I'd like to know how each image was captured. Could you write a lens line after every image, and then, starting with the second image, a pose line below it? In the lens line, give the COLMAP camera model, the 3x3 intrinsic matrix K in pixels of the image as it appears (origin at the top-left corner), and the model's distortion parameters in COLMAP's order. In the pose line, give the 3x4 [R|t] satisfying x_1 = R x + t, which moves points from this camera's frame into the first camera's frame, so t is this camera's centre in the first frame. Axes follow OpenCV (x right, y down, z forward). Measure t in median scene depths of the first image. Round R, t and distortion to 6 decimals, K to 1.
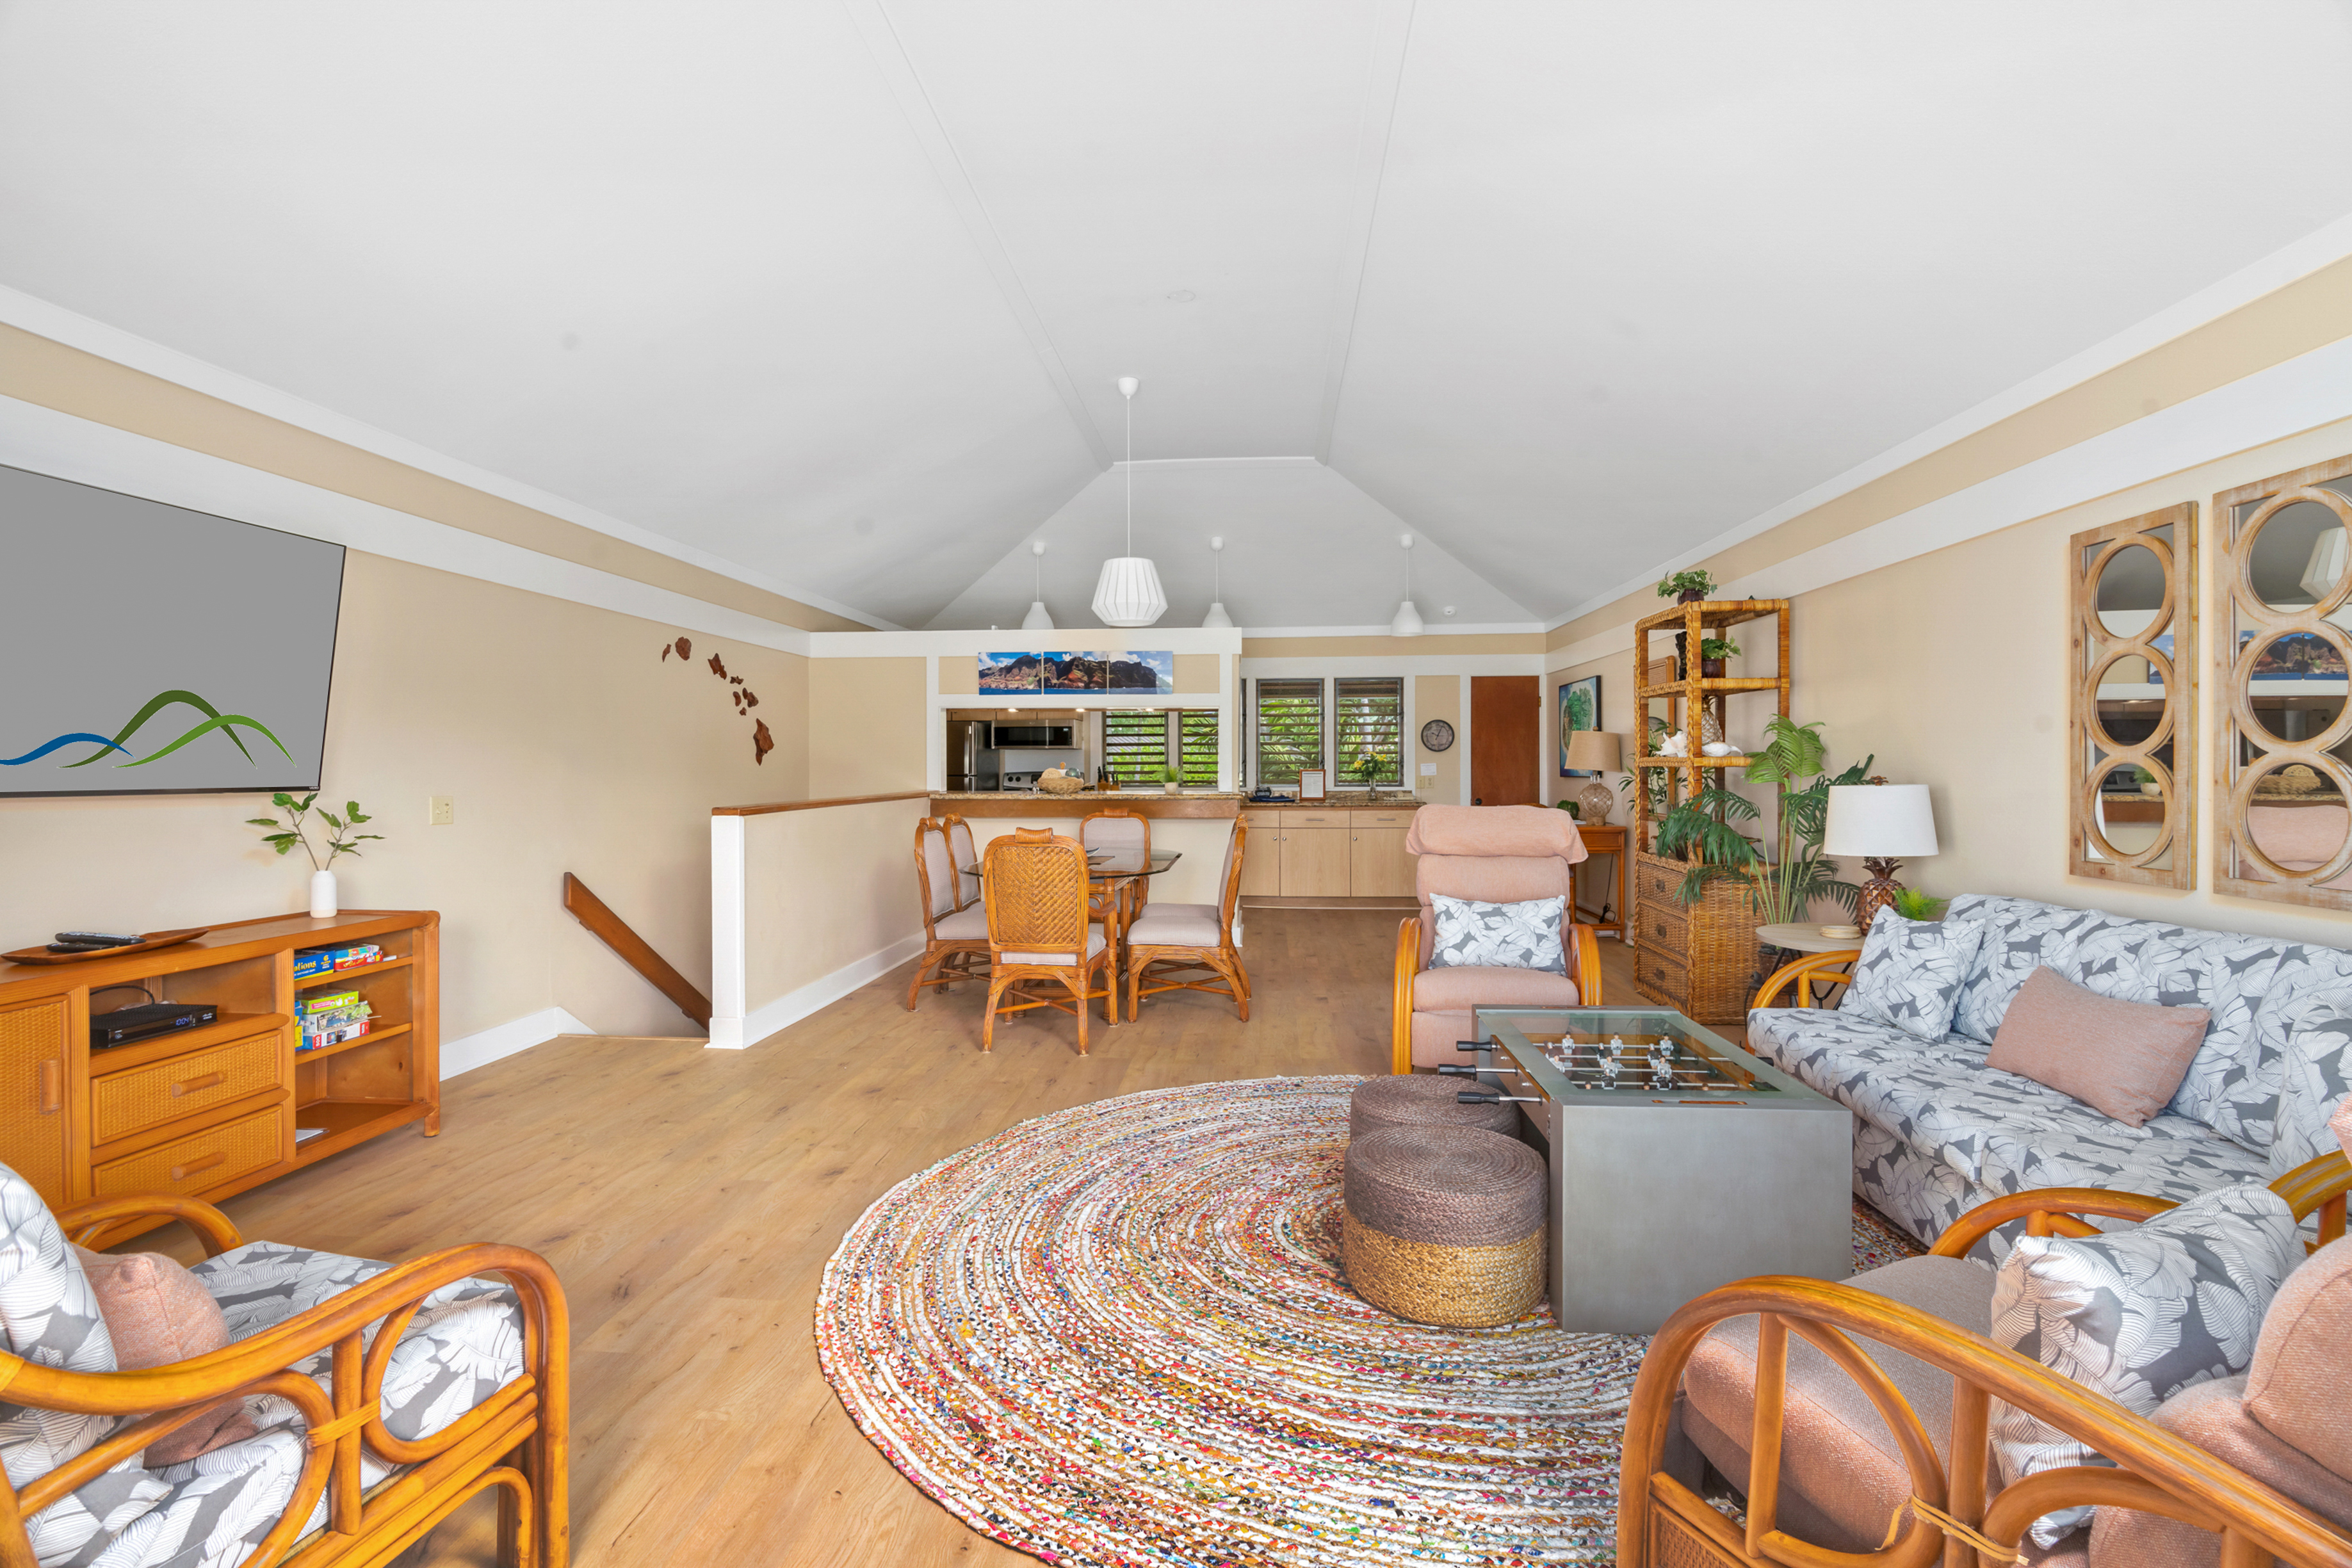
lens RADIAL K [[1082.2, 0, 1161.0], [0, 1082.2, 768.9], [0, 0, 1]] dist [-0.012680, 0.004783]
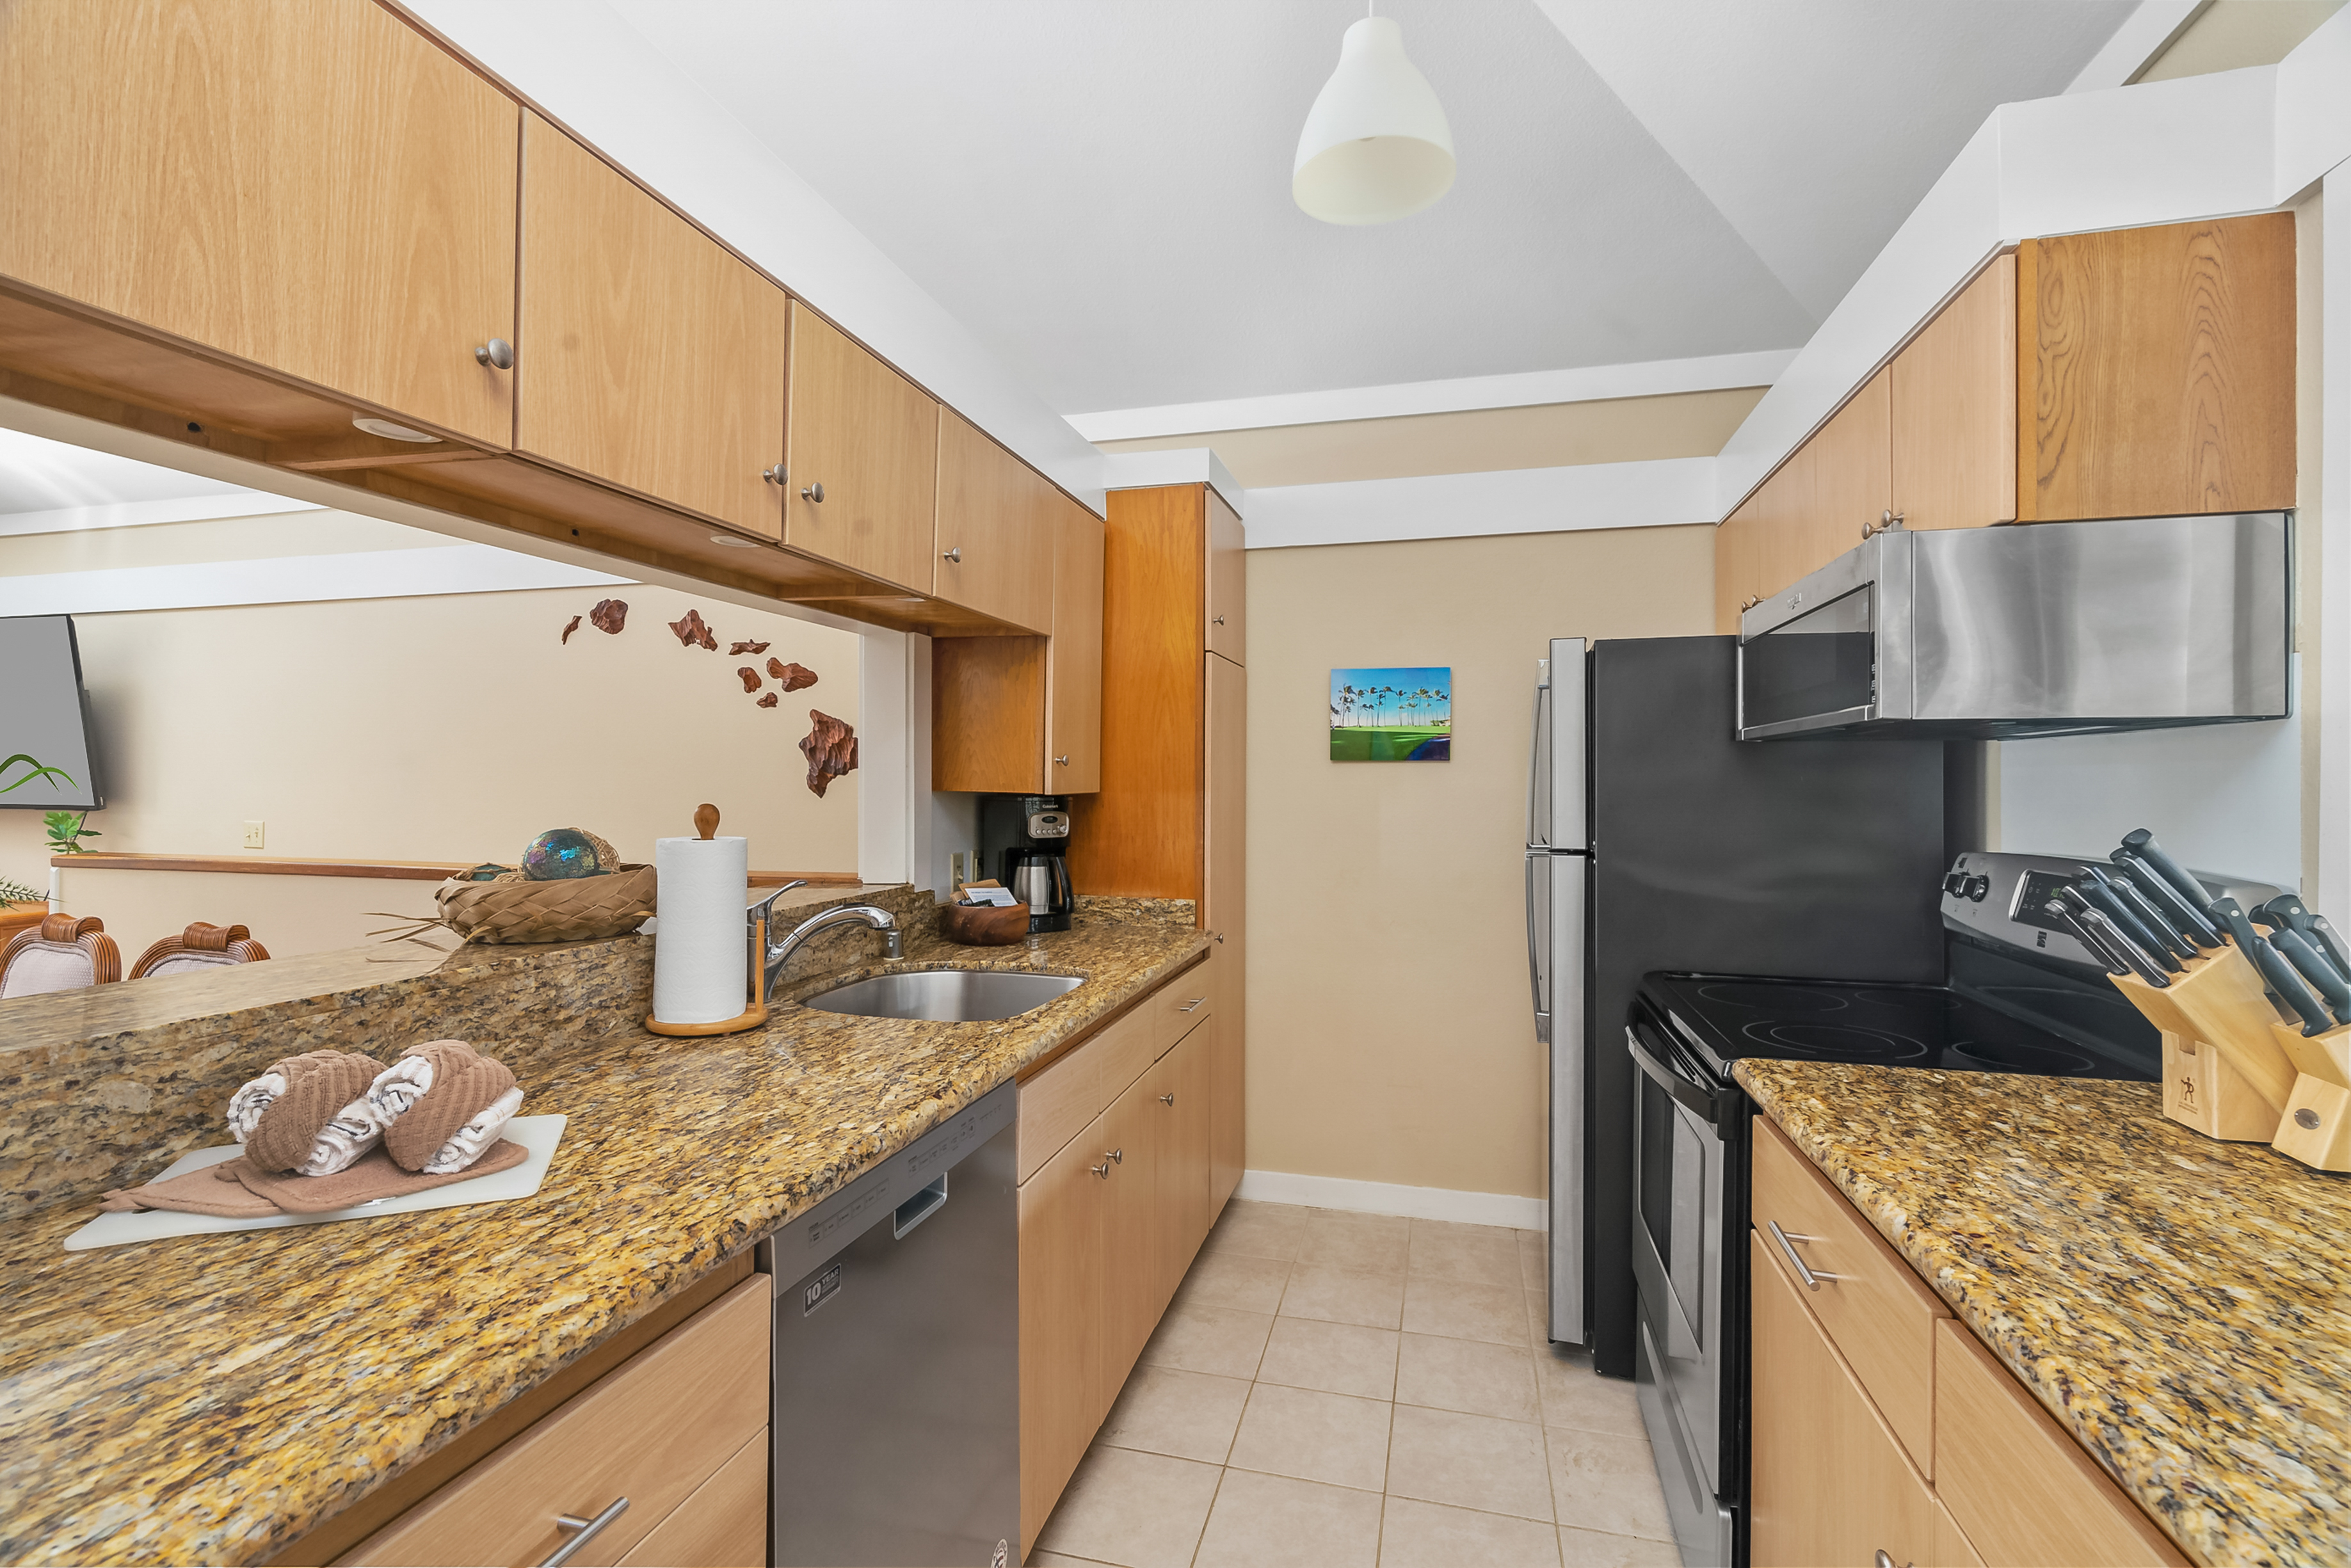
lens RADIAL K [[1081.7, 0, 1145.1], [0, 1081.7, 786.5], [0, 0, 1]] dist [-0.012680, 0.004783]
pose [[-0.178790, 0.004361, -0.983878, 0.114389], [-0.008050, 0.999950, 0.005896, -0.012481], [0.983854, 0.008975, -0.178746, 1.168120]]
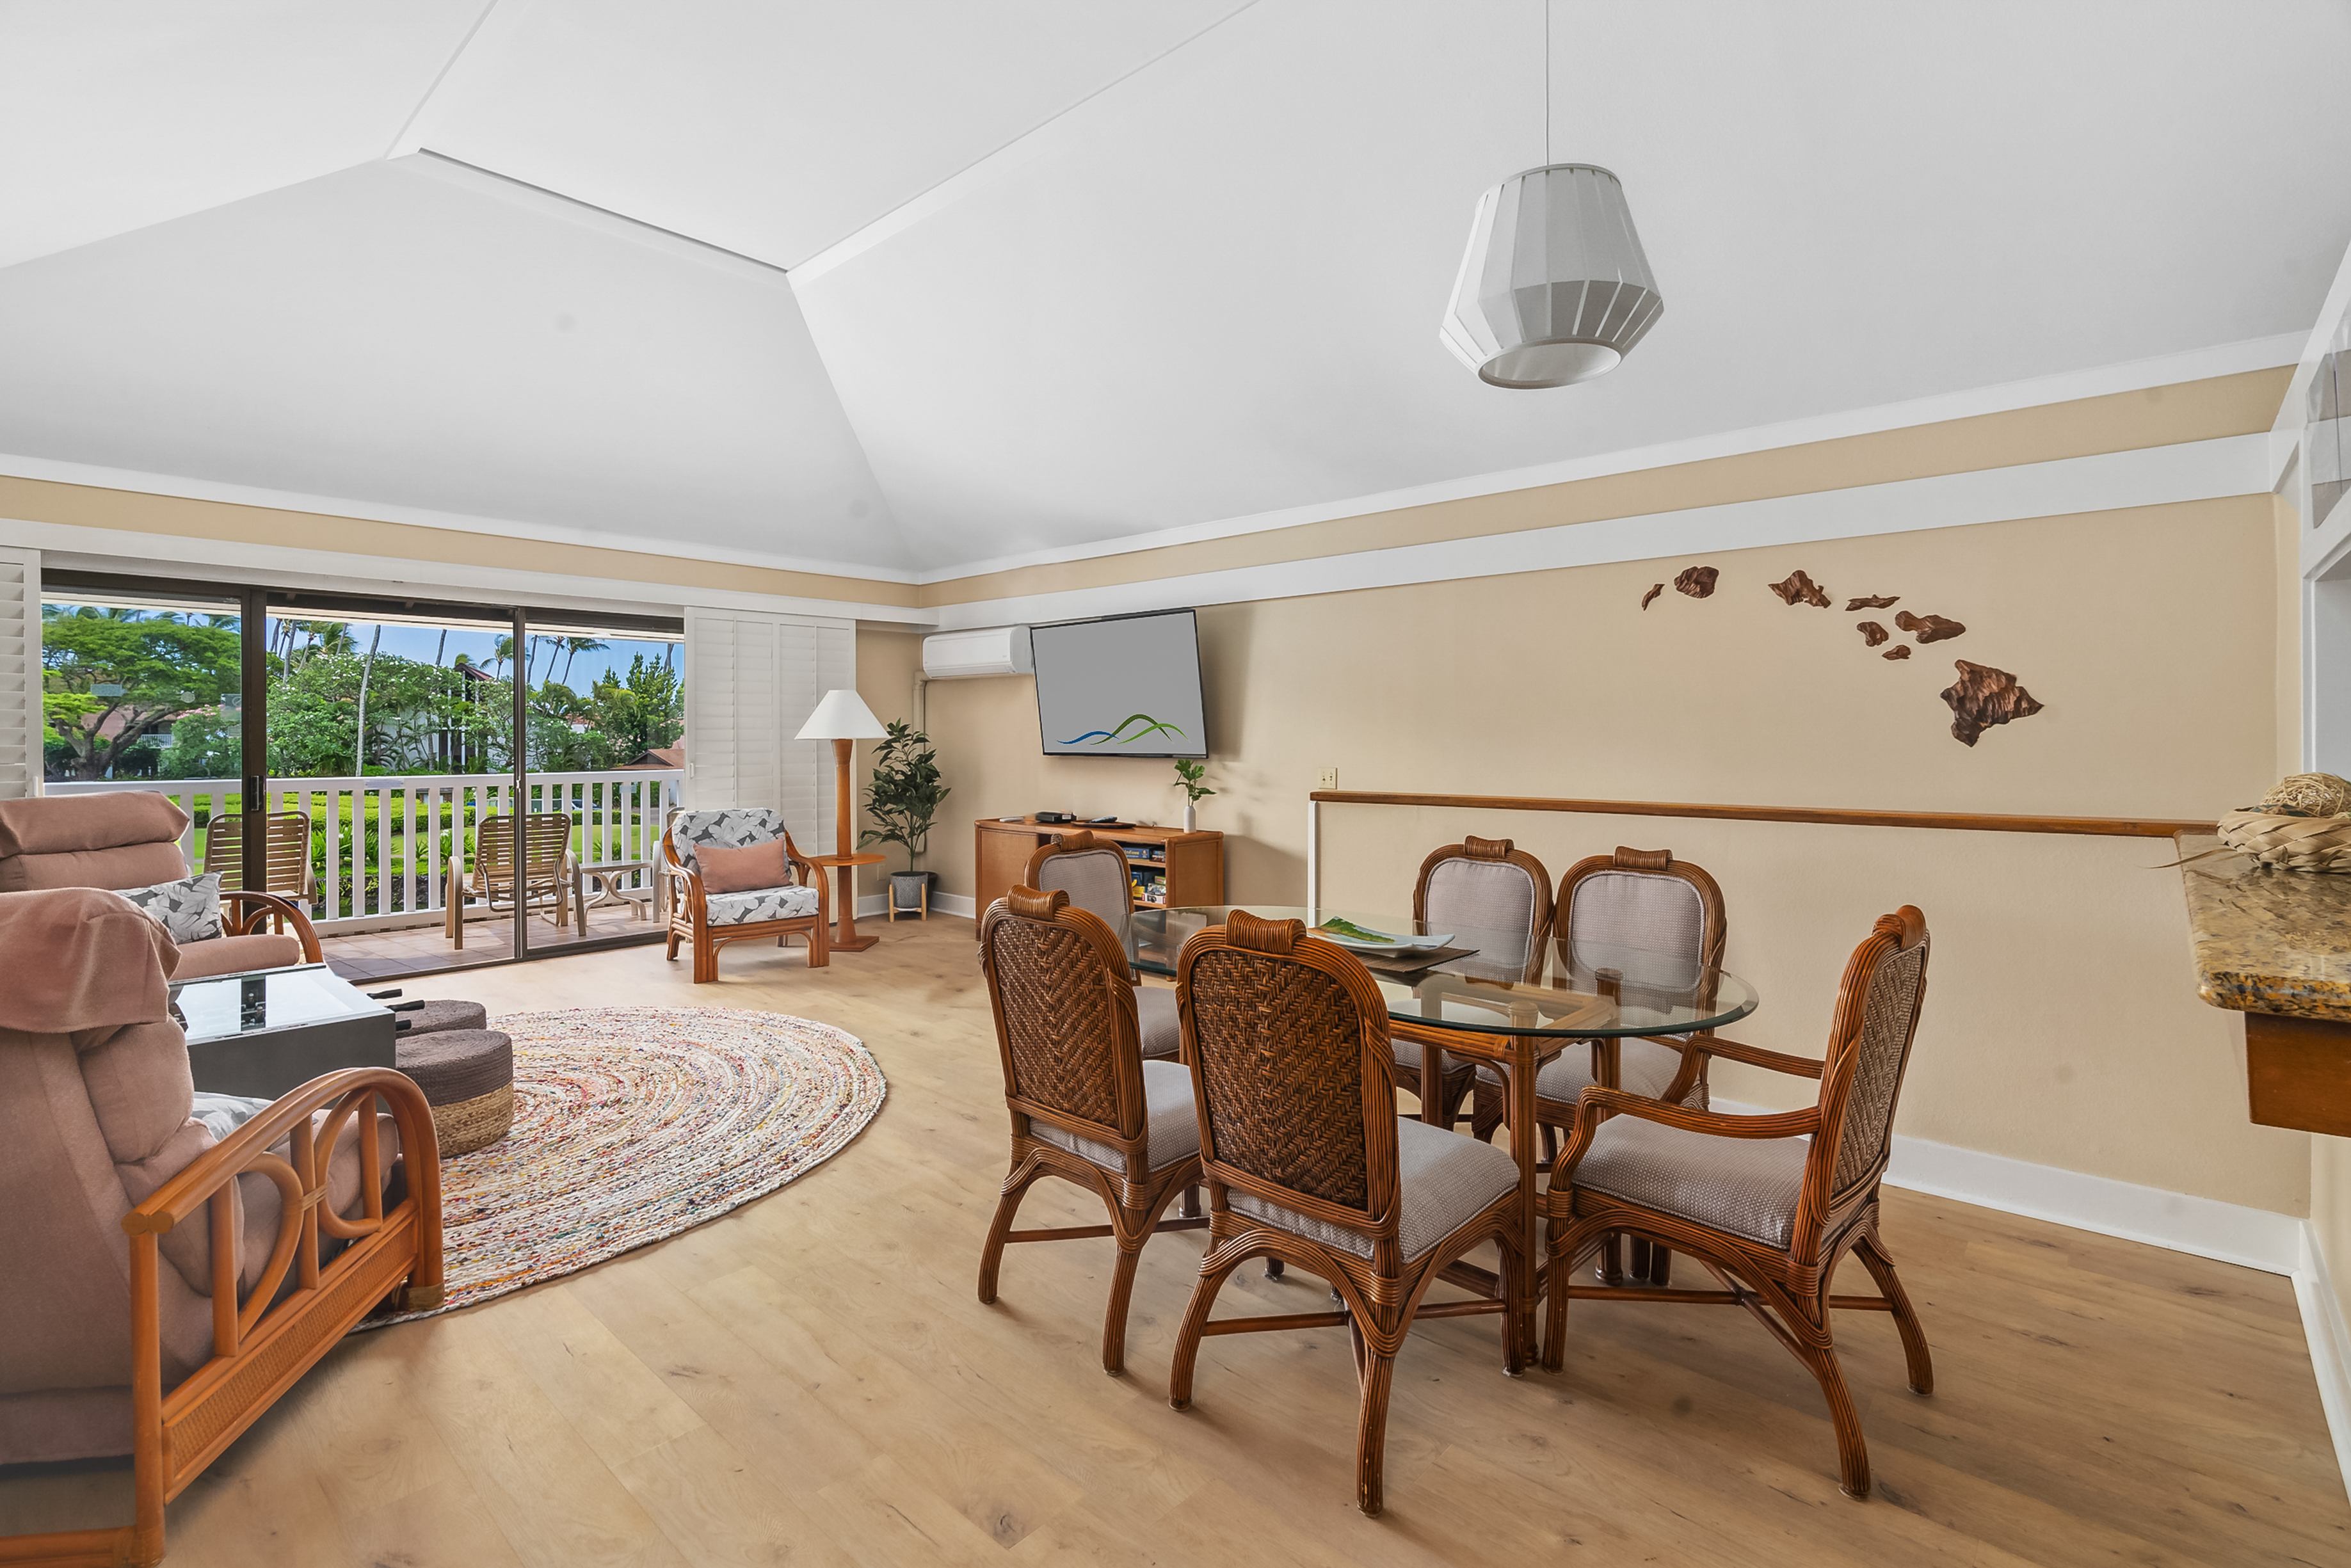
lens RADIAL K [[1081.7, 0, 1161.3], [0, 1081.7, 742.6], [0, 0, 1]] dist [-0.012680, 0.004783]
pose [[-0.604263, 0.011322, -0.796705, 0.280340], [0.002604, 0.999922, 0.012235, -0.012008], [0.796781, 0.005319, -0.604245, 0.935720]]
